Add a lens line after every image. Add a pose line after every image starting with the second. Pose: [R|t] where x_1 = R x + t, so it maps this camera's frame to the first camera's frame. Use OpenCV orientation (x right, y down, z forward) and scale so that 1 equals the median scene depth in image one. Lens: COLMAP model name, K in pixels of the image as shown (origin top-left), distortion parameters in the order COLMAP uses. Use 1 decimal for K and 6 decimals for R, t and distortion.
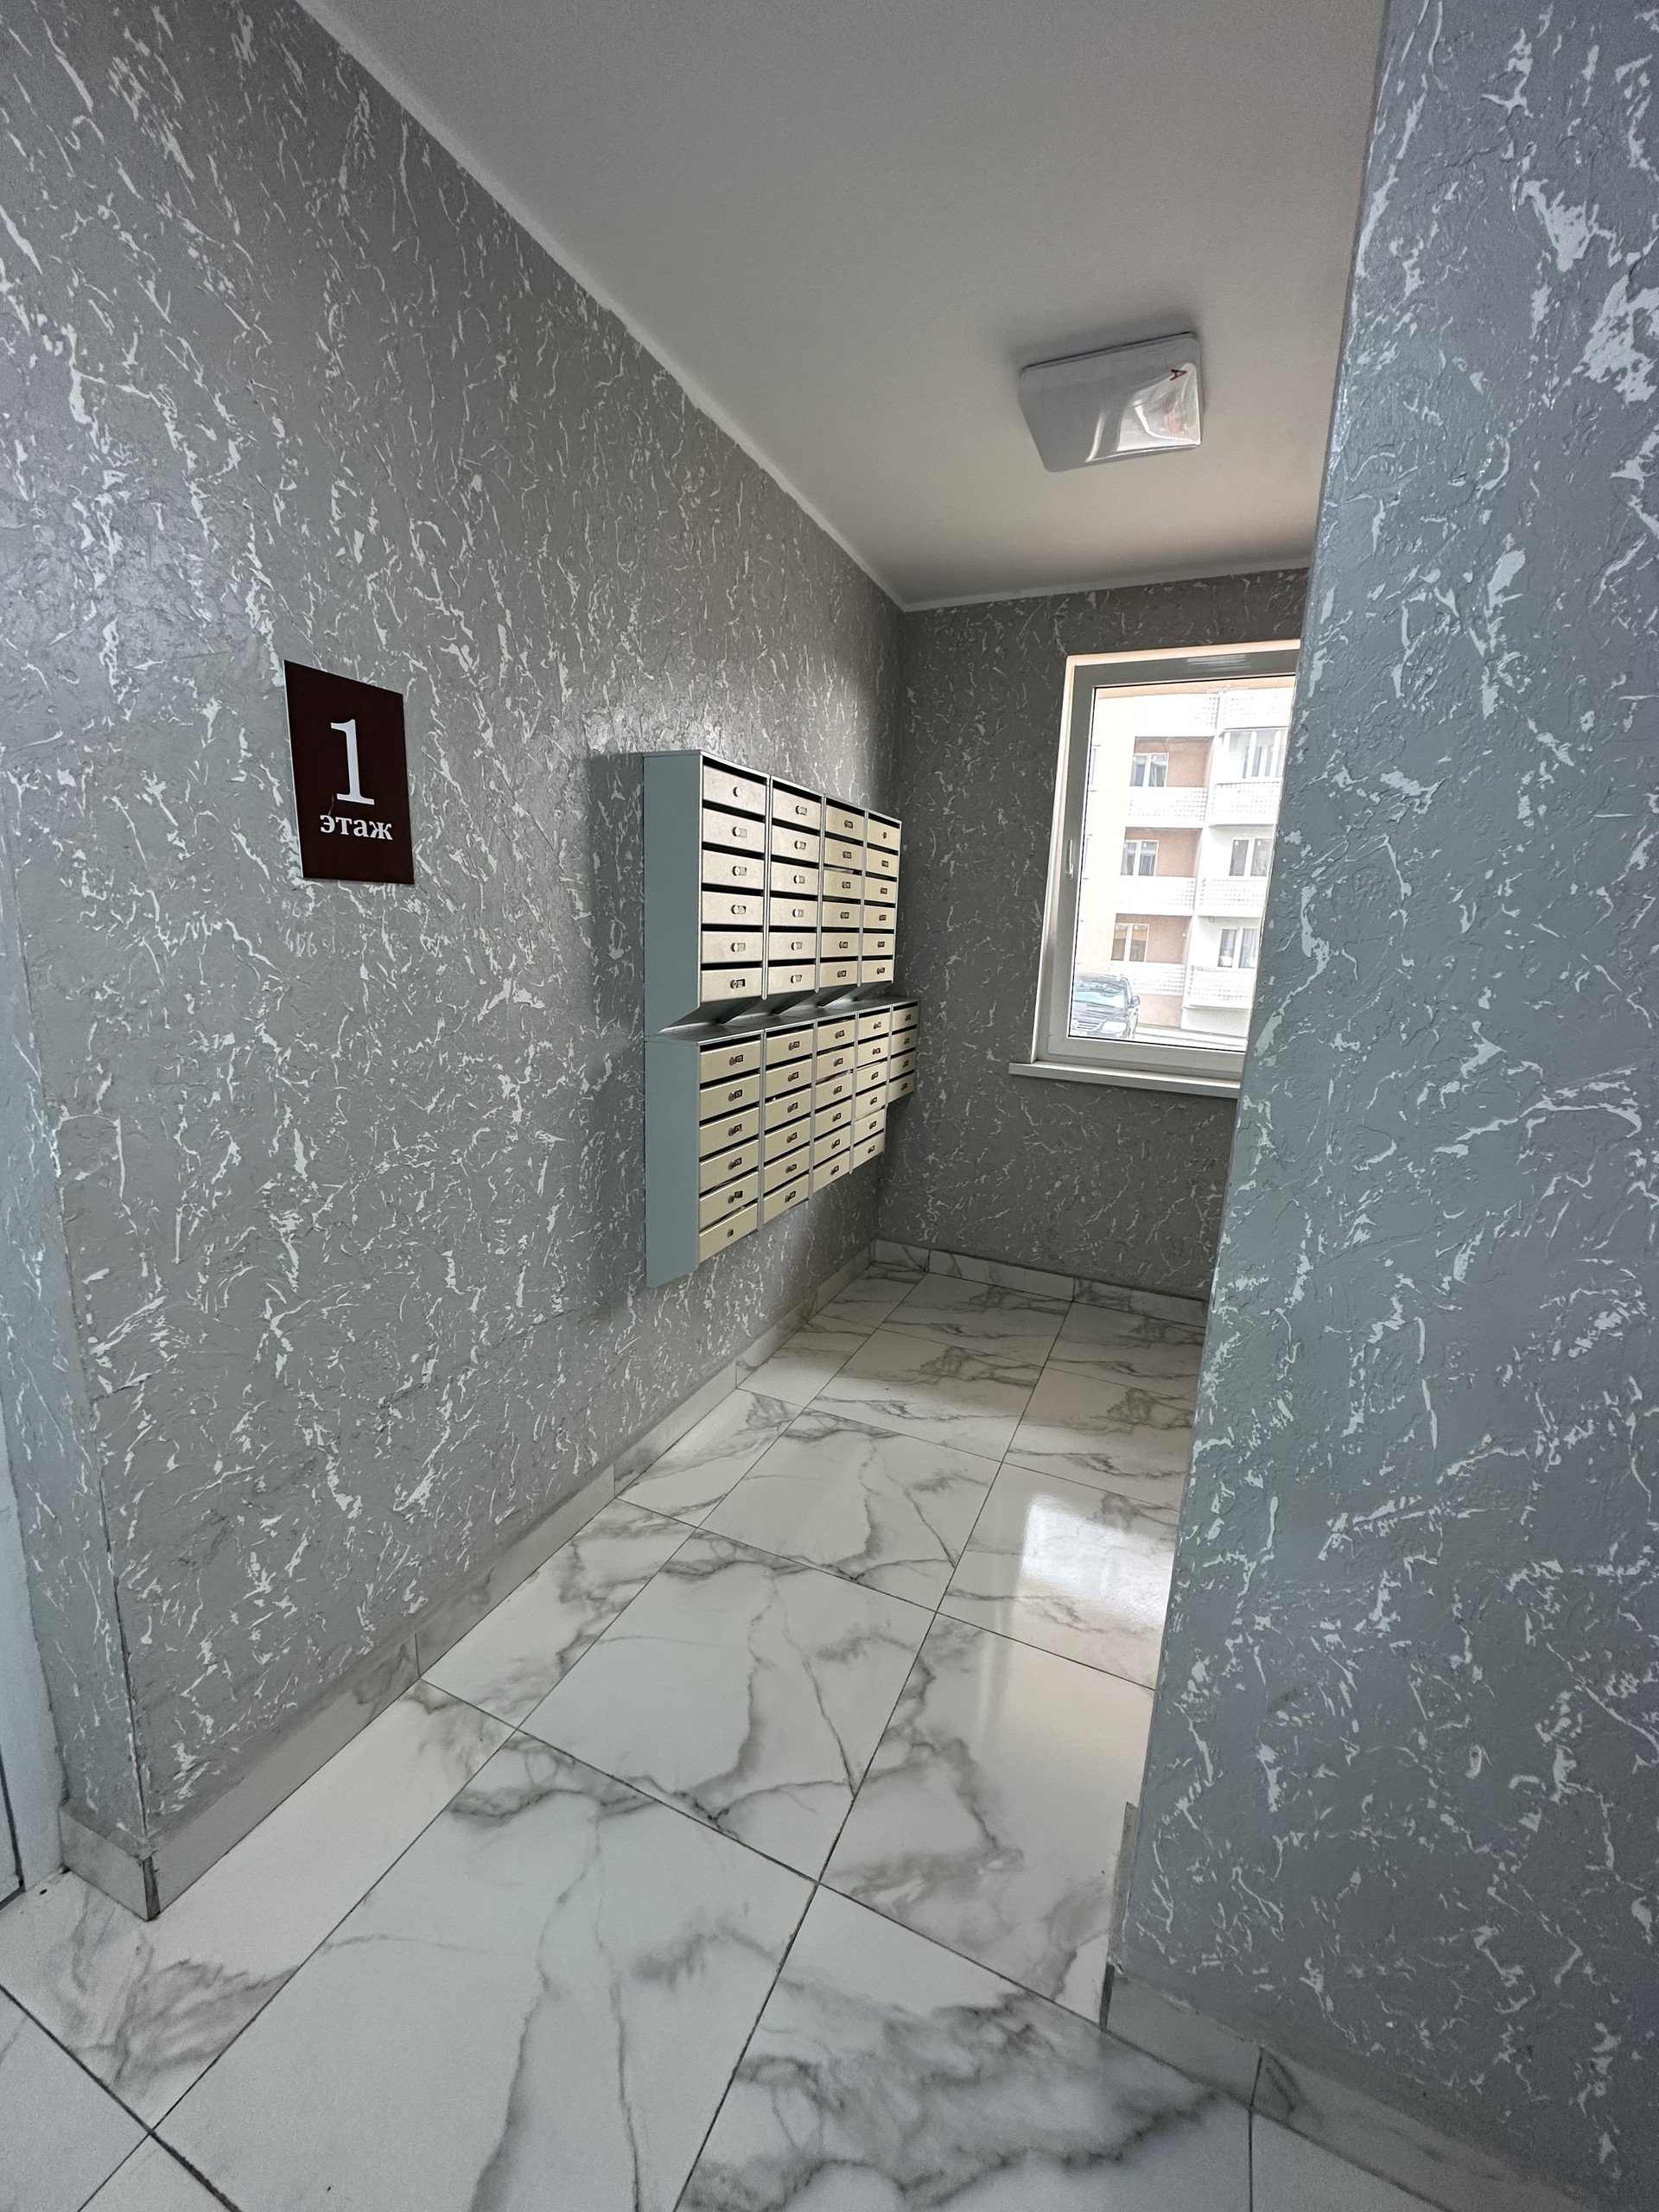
lens RADIAL K [[879.4, 0, 829.8], [0, 879.4, 1099.2], [0, 0, 1]] dist [-0.003742, 0.001188]
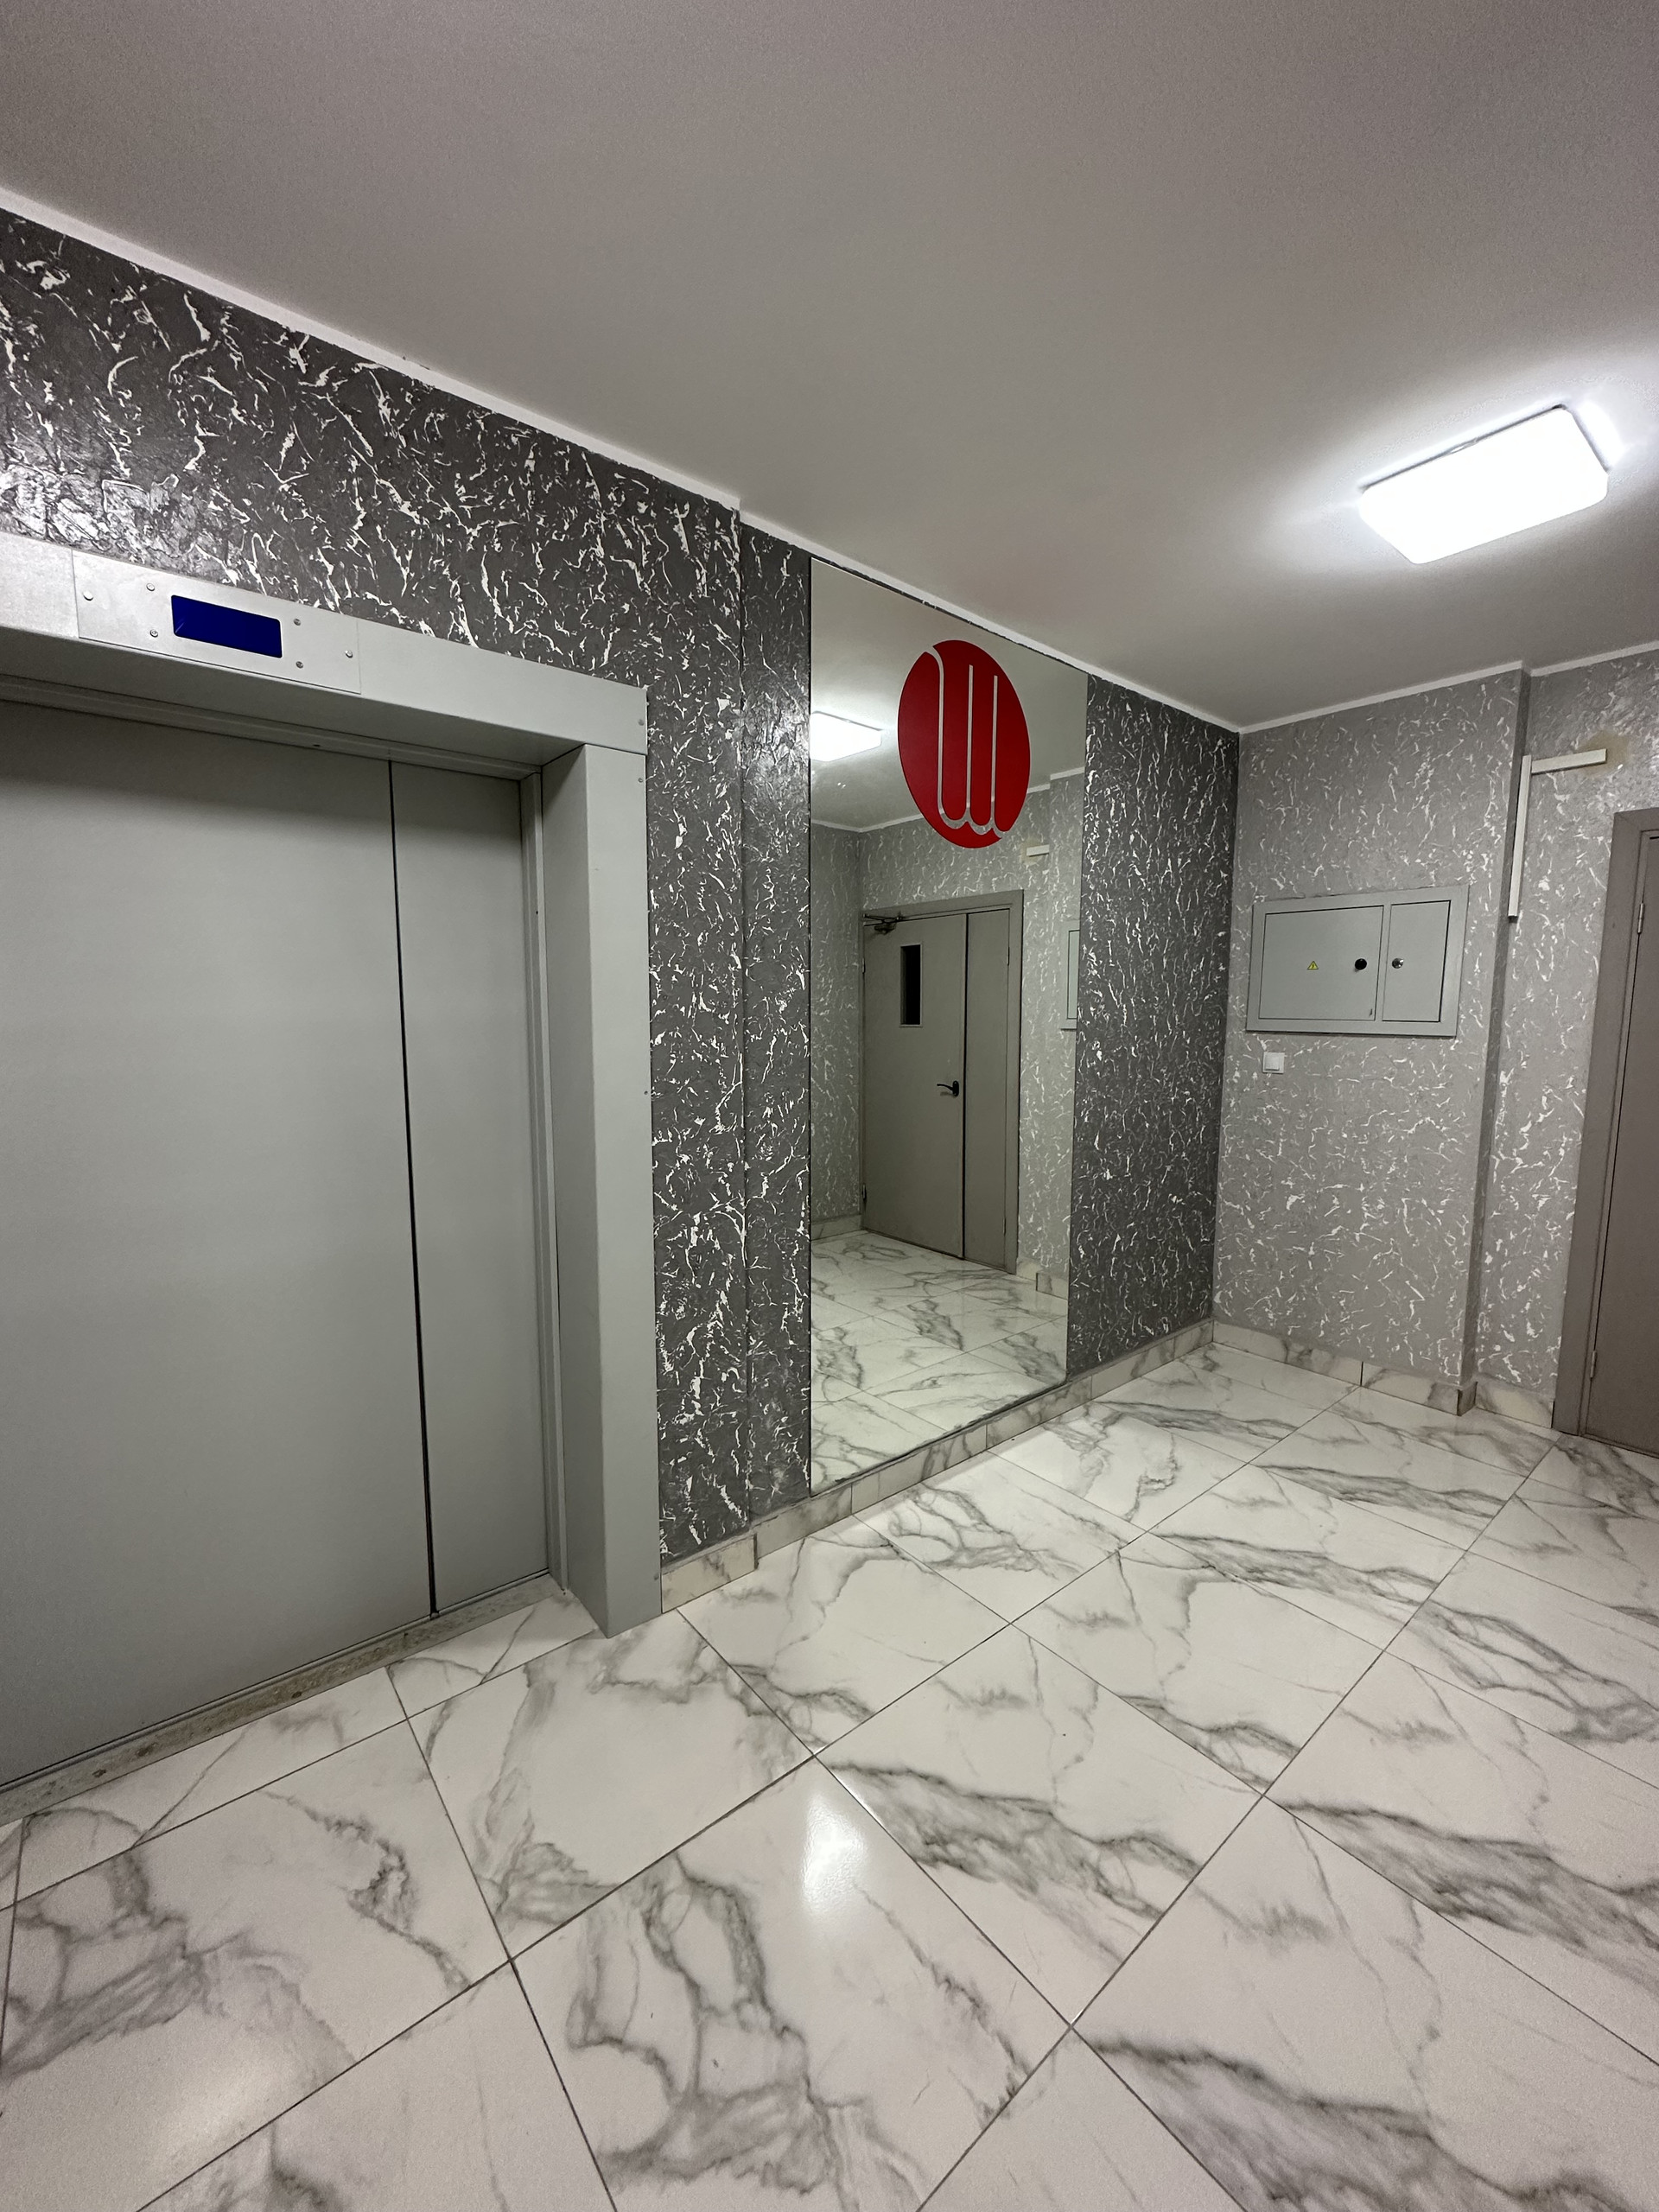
lens RADIAL K [[879.4, 0, 826.2], [0, 879.4, 1119.9], [0, 0, 1]] dist [-0.003742, 0.001188]
pose [[-0.900074, -0.113183, 0.420780, -0.065632], [0.030555, 0.946904, 0.320060, -0.374070], [-0.434664, 0.300935, -0.848826, 1.809897]]
